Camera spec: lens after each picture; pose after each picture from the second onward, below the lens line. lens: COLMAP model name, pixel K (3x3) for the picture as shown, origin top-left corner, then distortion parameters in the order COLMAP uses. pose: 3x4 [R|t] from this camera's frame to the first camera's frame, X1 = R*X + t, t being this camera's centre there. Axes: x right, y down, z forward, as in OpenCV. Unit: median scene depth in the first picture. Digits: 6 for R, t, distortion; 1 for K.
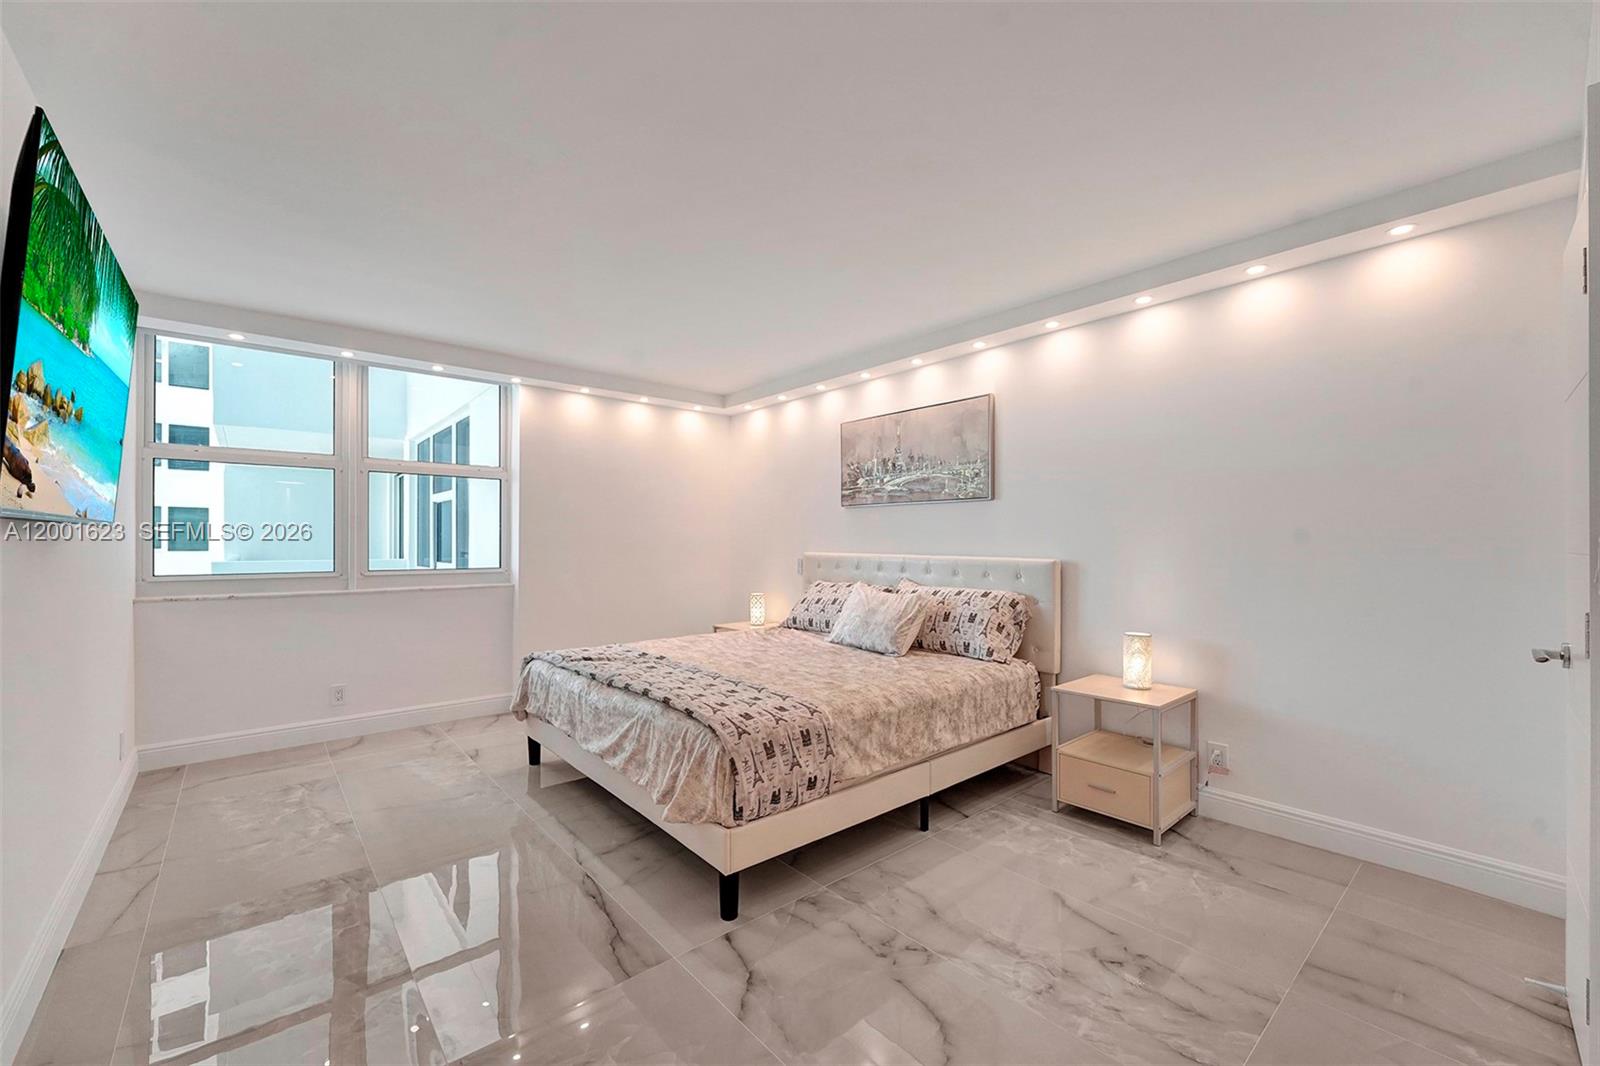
lens RADIAL K [[654.7, 0, 797.6], [0, 654.7, 524.0], [0, 0, 1]] dist [-0.002454, -0.000265]
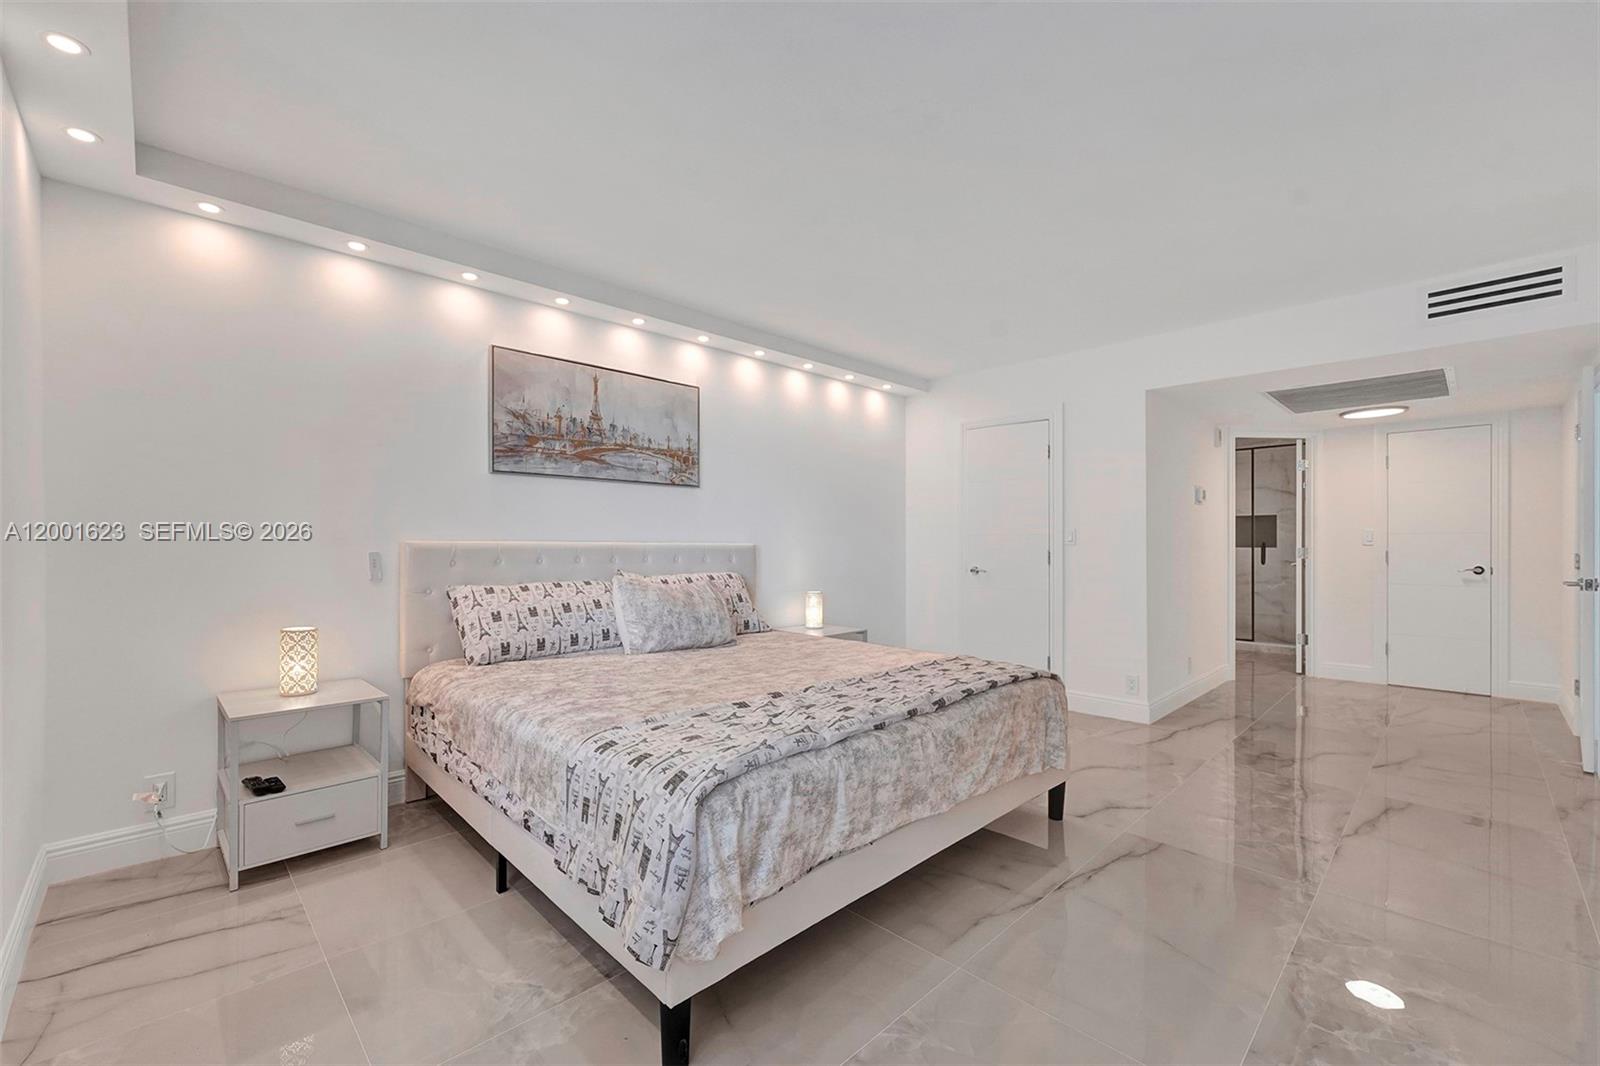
lens RADIAL K [[654.7, 0, 797.6], [0, 654.7, 524.0], [0, 0, 1]] dist [-0.002454, -0.000265]
pose [[-0.078745, 0.023277, 0.996623, -0.735322], [-0.027292, 0.999302, -0.025496, 0.042628], [-0.996521, -0.029208, -0.078055, 0.884557]]
